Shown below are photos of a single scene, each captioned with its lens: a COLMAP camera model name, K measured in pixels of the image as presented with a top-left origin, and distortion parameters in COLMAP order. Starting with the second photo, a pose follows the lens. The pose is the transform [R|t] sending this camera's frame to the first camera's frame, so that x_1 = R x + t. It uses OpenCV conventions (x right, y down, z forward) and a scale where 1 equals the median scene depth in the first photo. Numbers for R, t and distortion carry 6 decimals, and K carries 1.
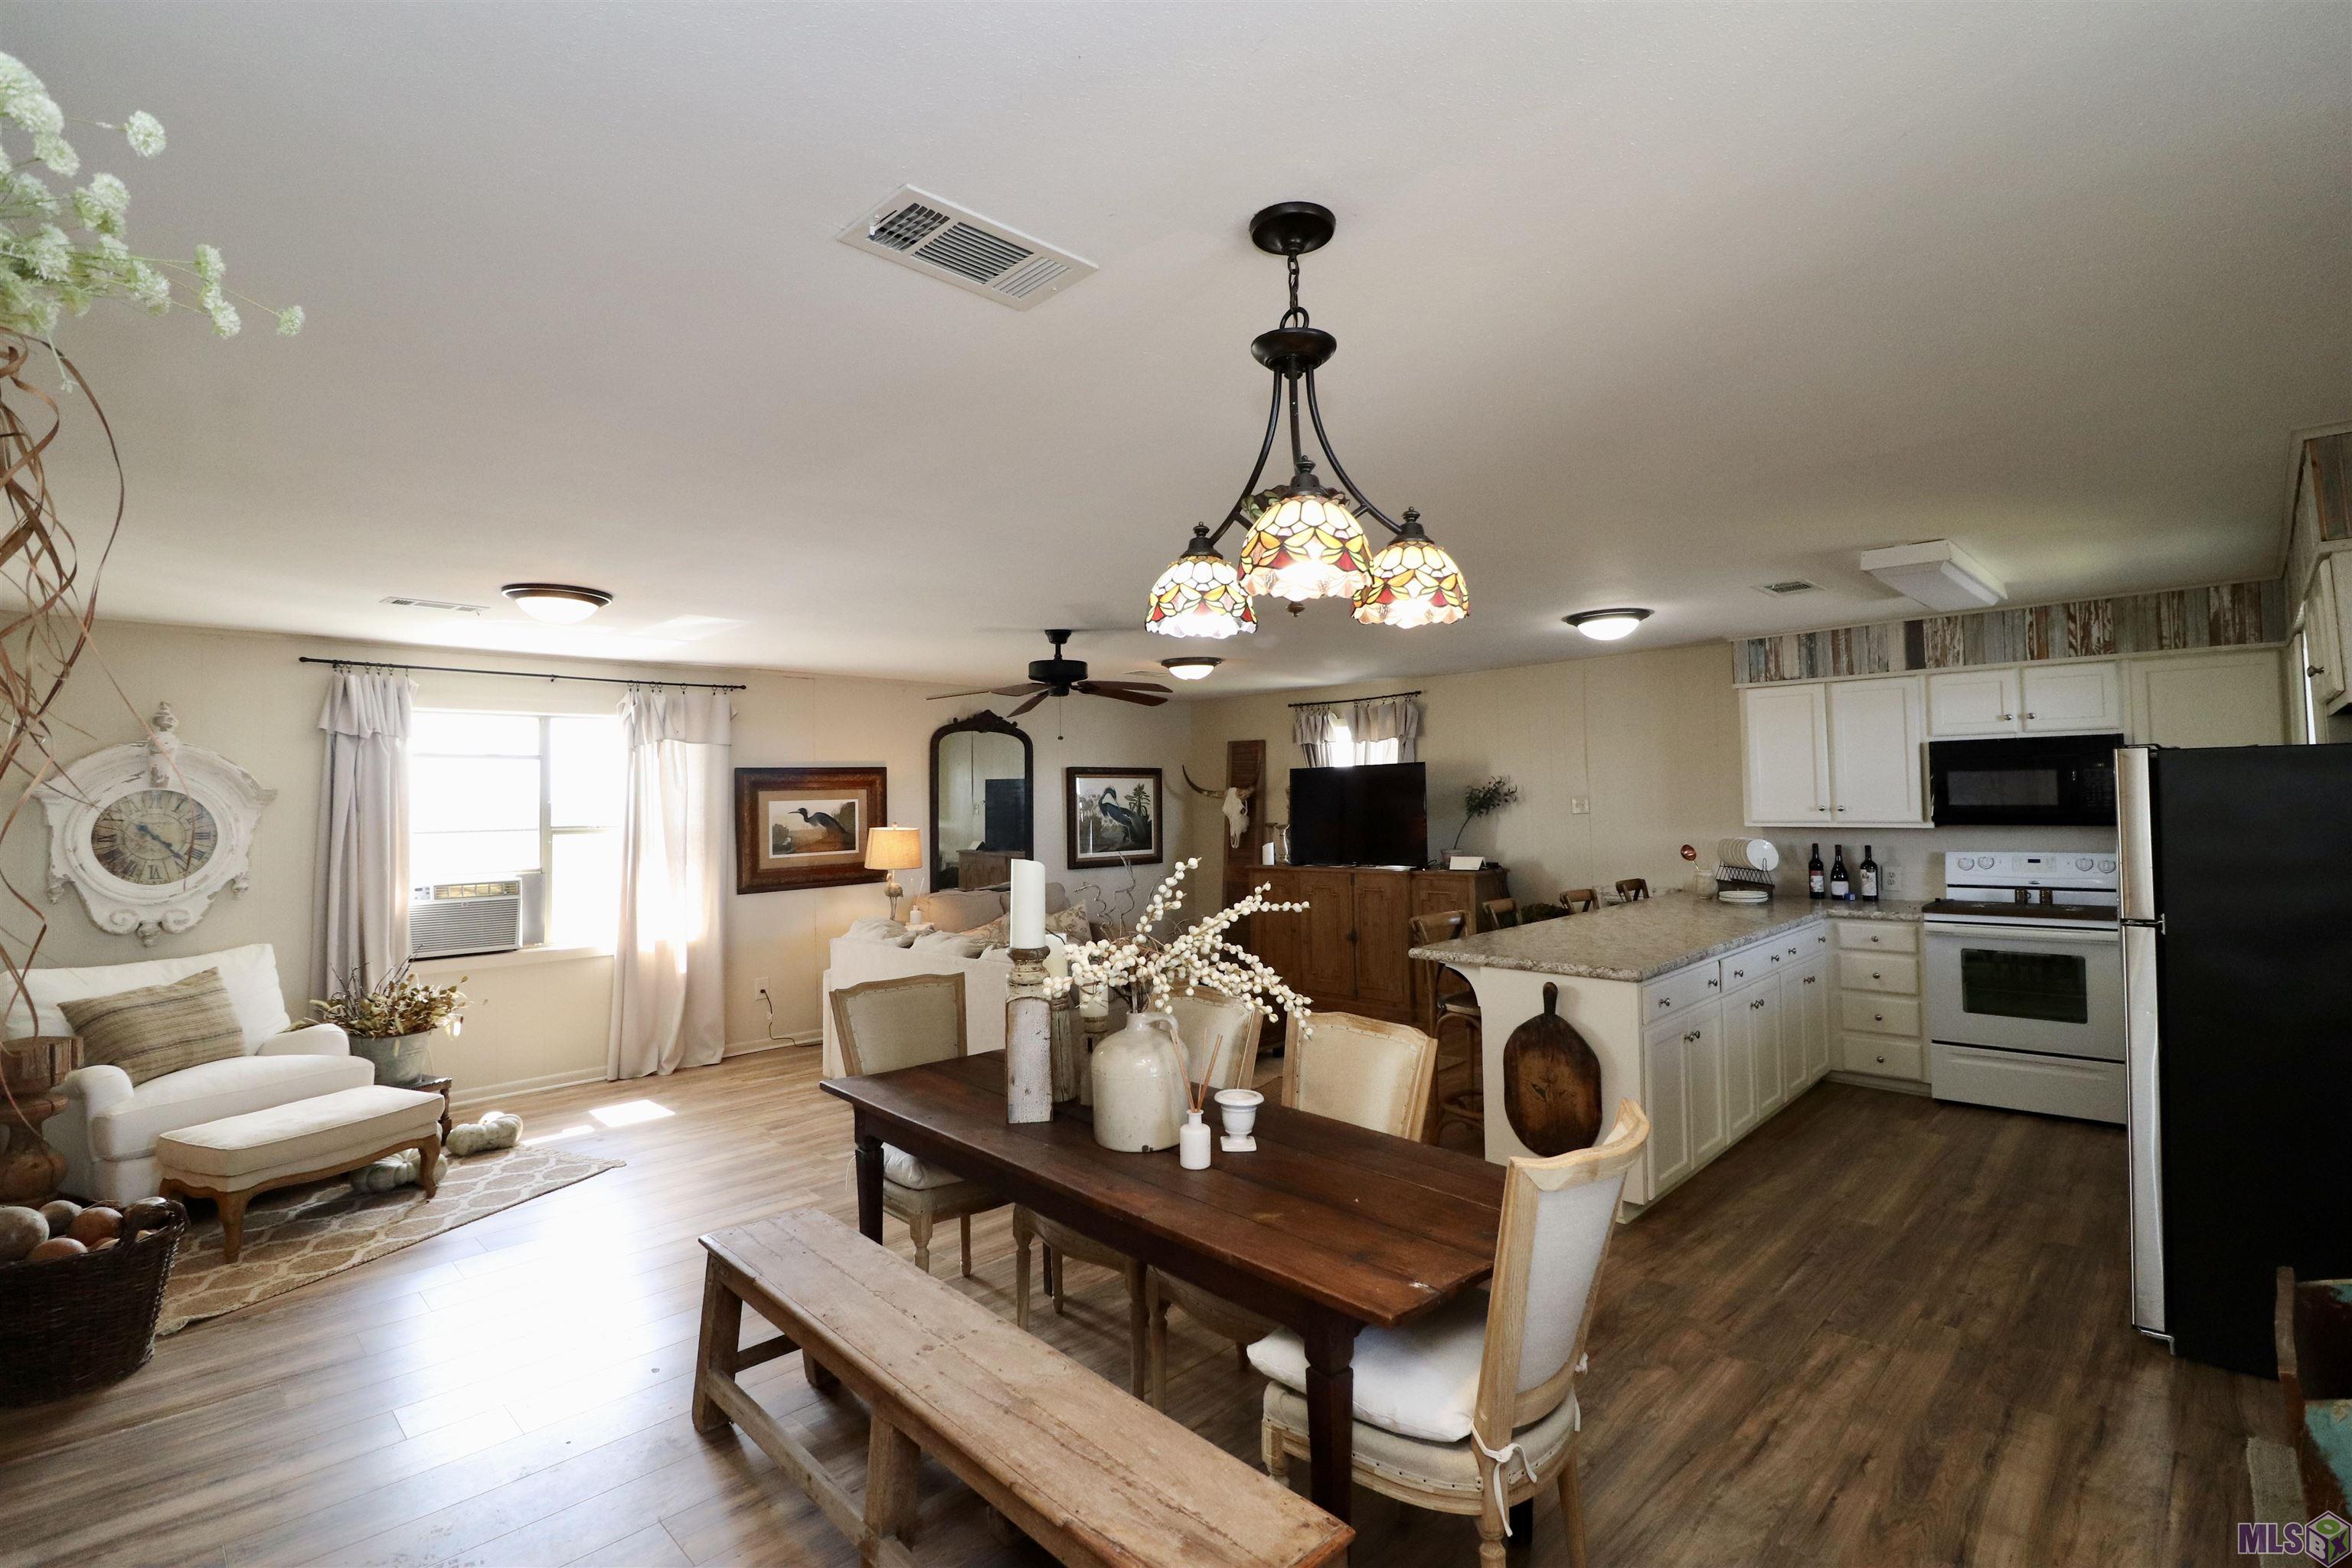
lens RADIAL K [[1048.1, 0, 1176.0], [0, 1048.1, 784.0], [0, 0, 1]] dist [0.001401, -0.010046]
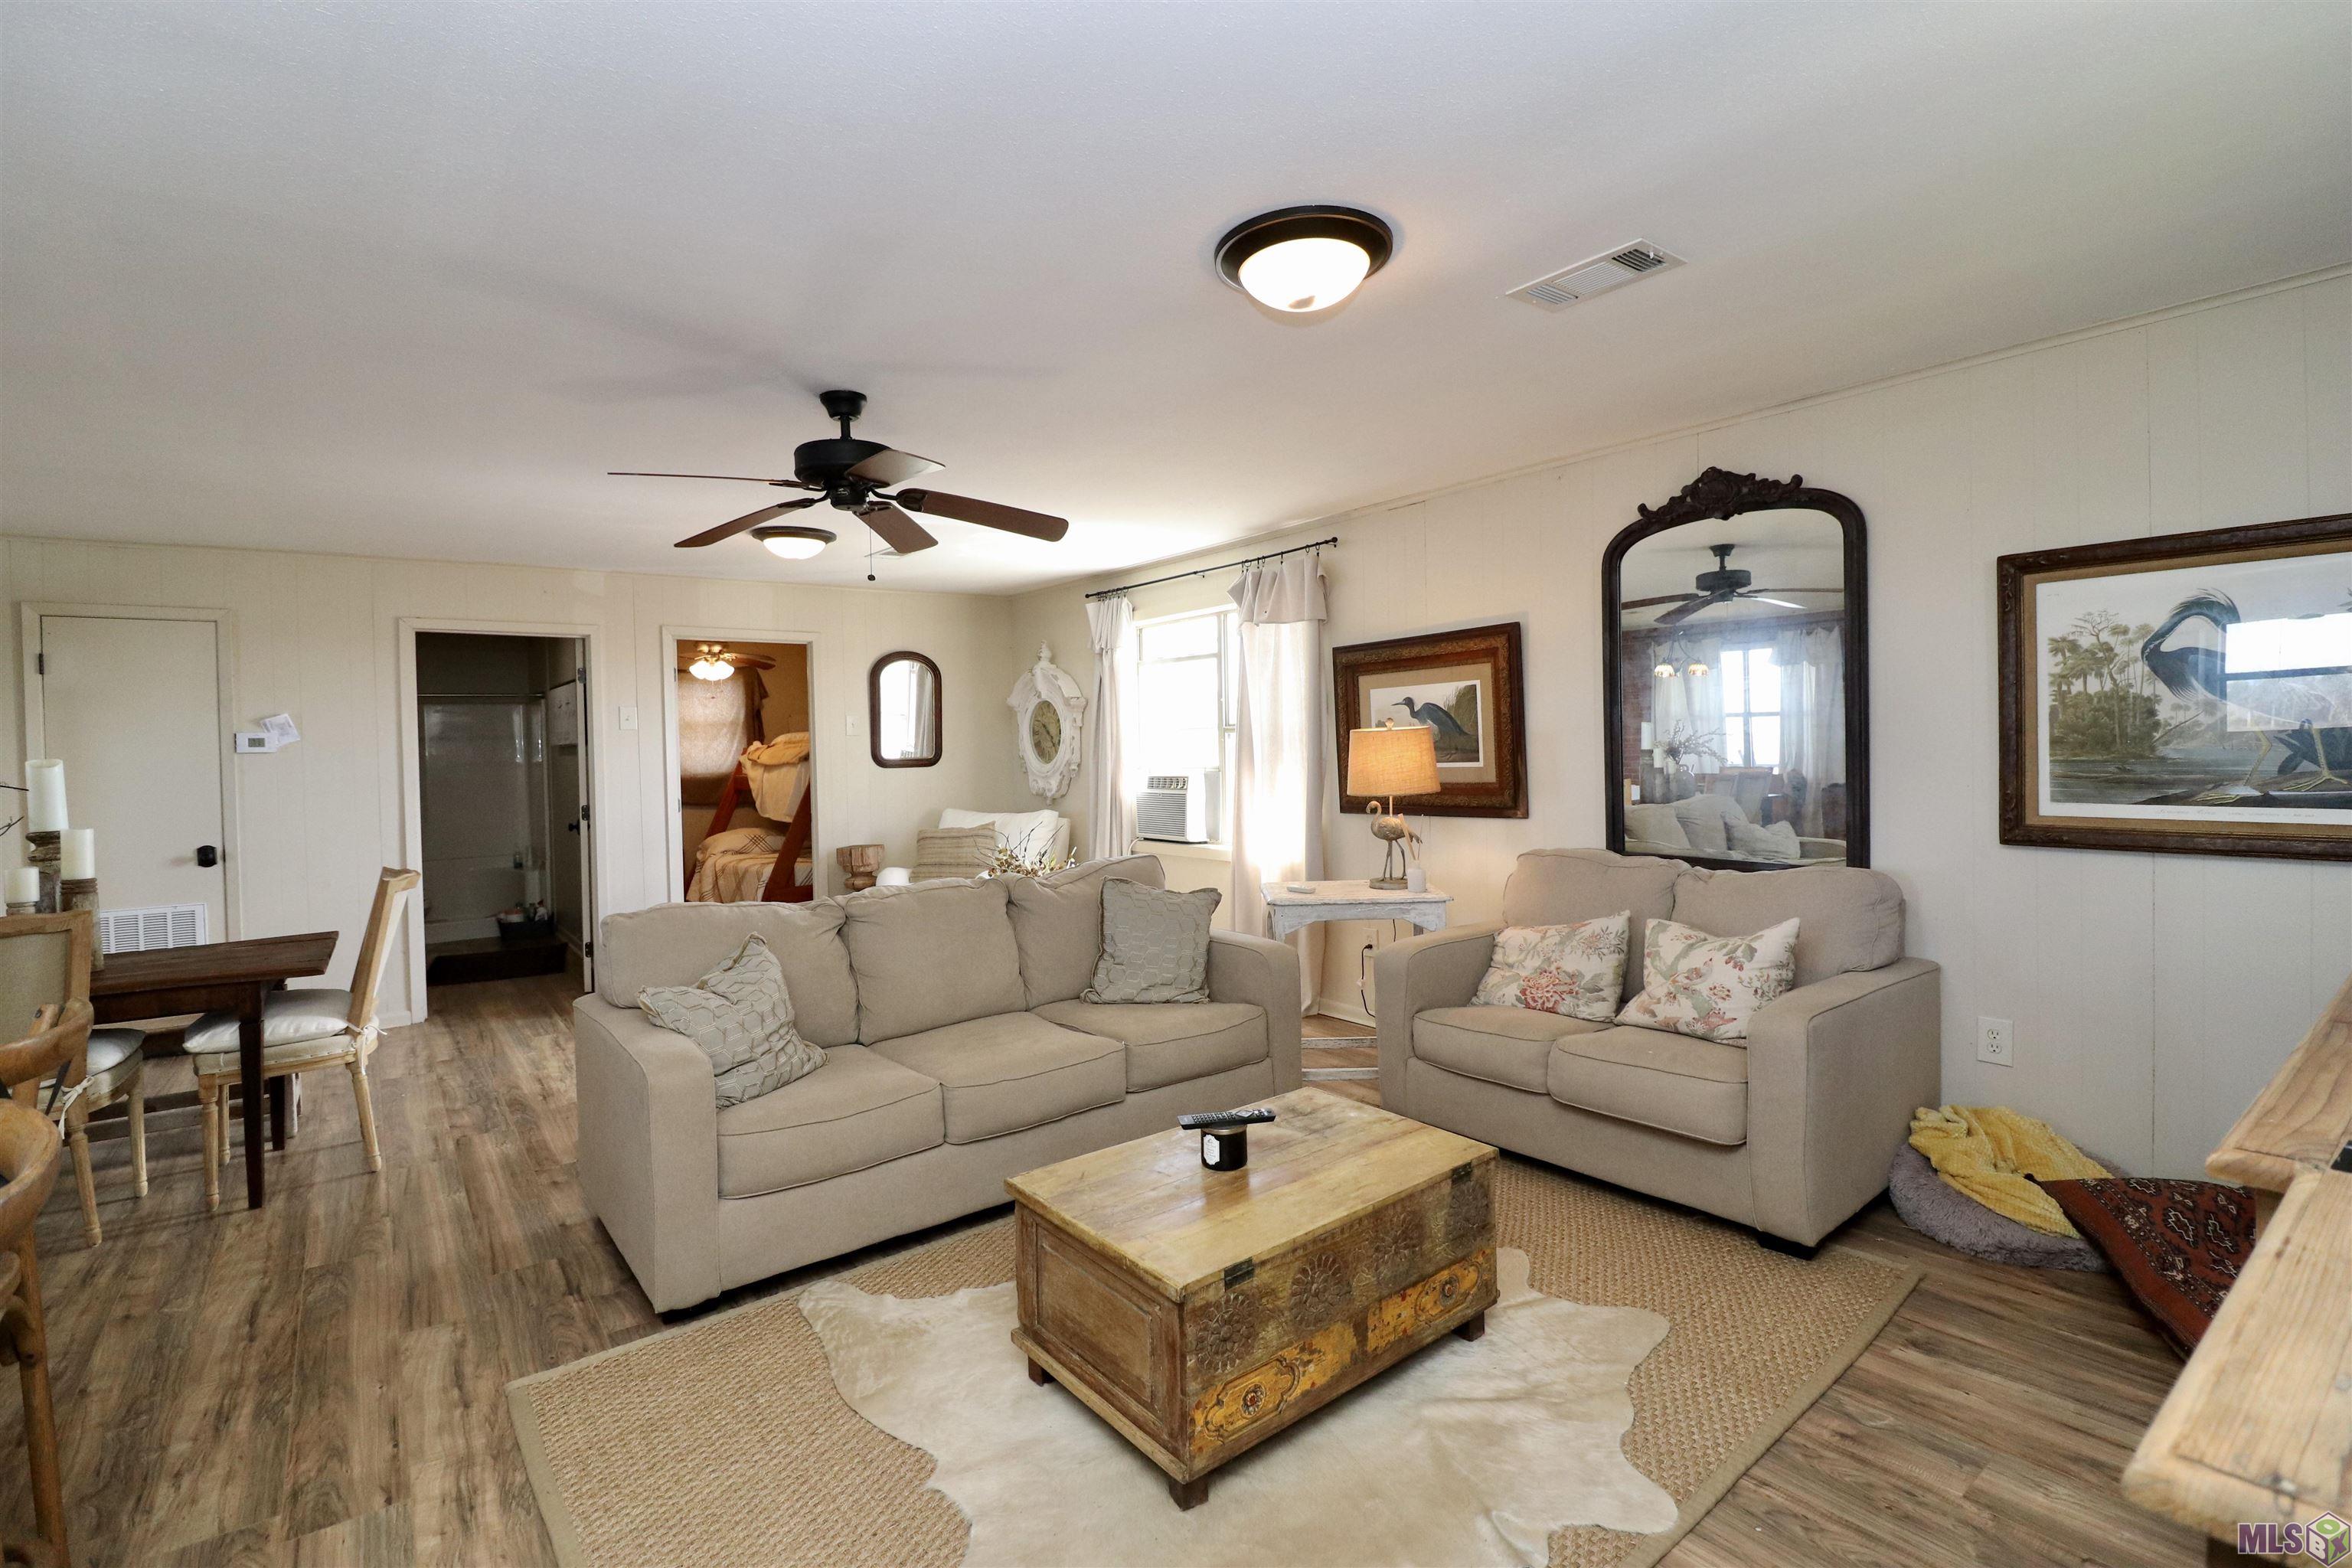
lens RADIAL K [[1048.1, 0, 1176.0], [0, 1048.1, 784.0], [0, 0, 1]] dist [0.001401, -0.010046]
pose [[-0.095621, 0.048471, -0.994237, 0.328665], [0.032277, 0.998439, 0.045572, 0.041967], [0.994894, -0.027733, -0.097036, 0.888293]]
